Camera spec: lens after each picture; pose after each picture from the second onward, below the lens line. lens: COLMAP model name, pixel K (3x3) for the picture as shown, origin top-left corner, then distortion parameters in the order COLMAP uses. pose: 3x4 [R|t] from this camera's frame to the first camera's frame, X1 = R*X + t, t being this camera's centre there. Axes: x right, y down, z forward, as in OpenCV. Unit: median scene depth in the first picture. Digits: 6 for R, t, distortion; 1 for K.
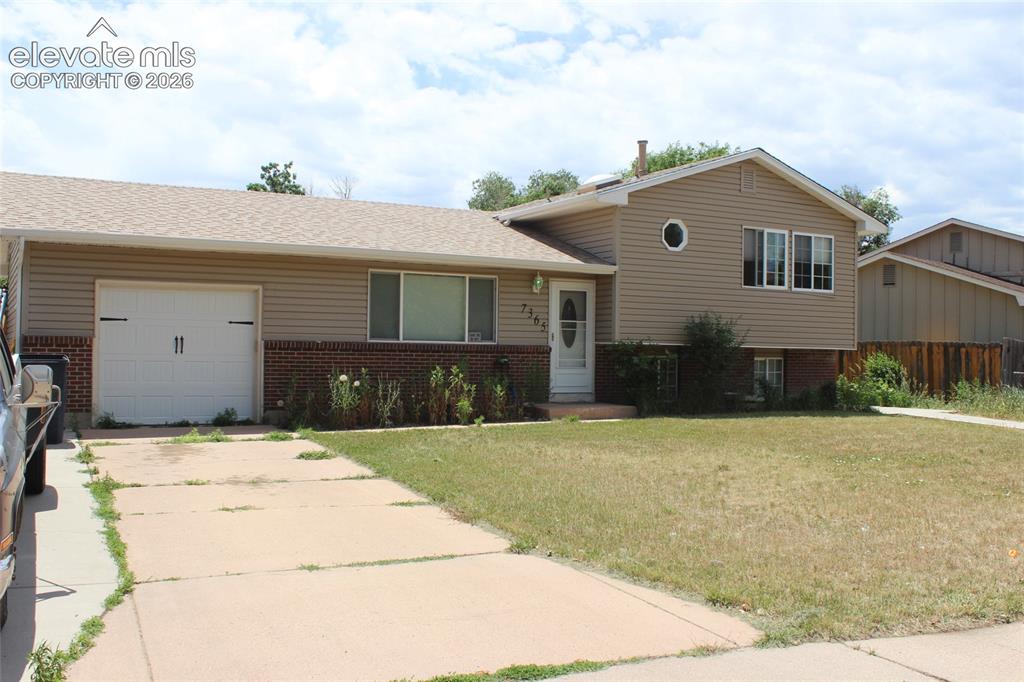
lens RADIAL K [[999.0, 0, 512.0], [0, 999.0, 341.0], [0, 0, 1]] dist [-0.135995, 0.141233]
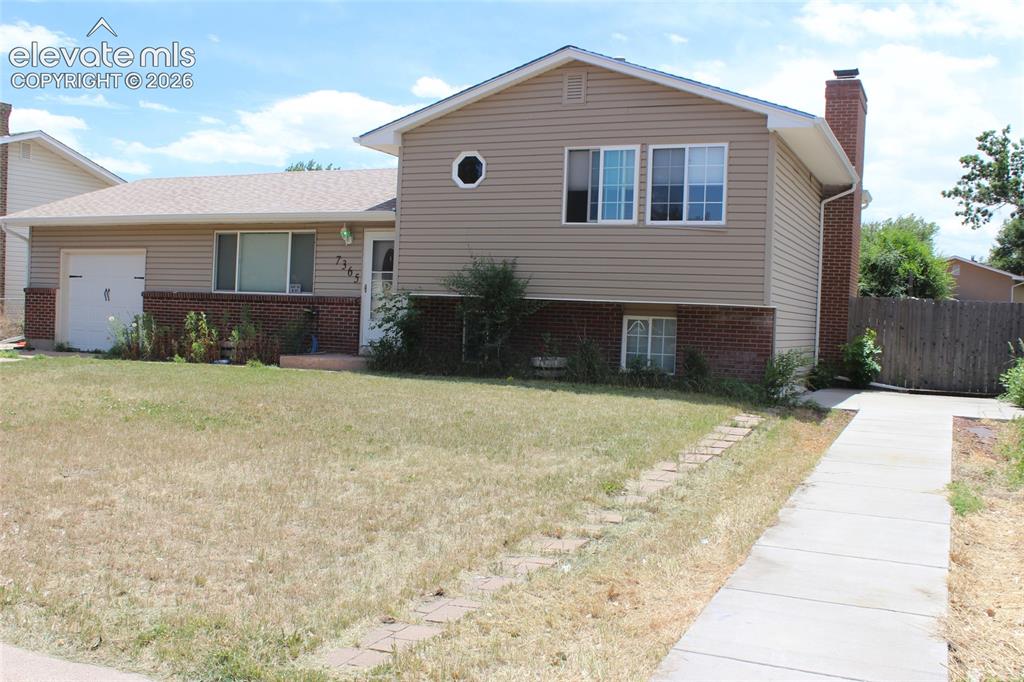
lens RADIAL K [[999.0, 0, 512.0], [0, 999.0, 341.0], [0, 0, 1]] dist [-0.135995, 0.141233]
pose [[0.600212, 0.026815, -0.799391, 0.906772], [-0.020146, 0.999628, 0.018406, 0.026581], [0.799587, 0.005057, 0.600529, 0.524845]]
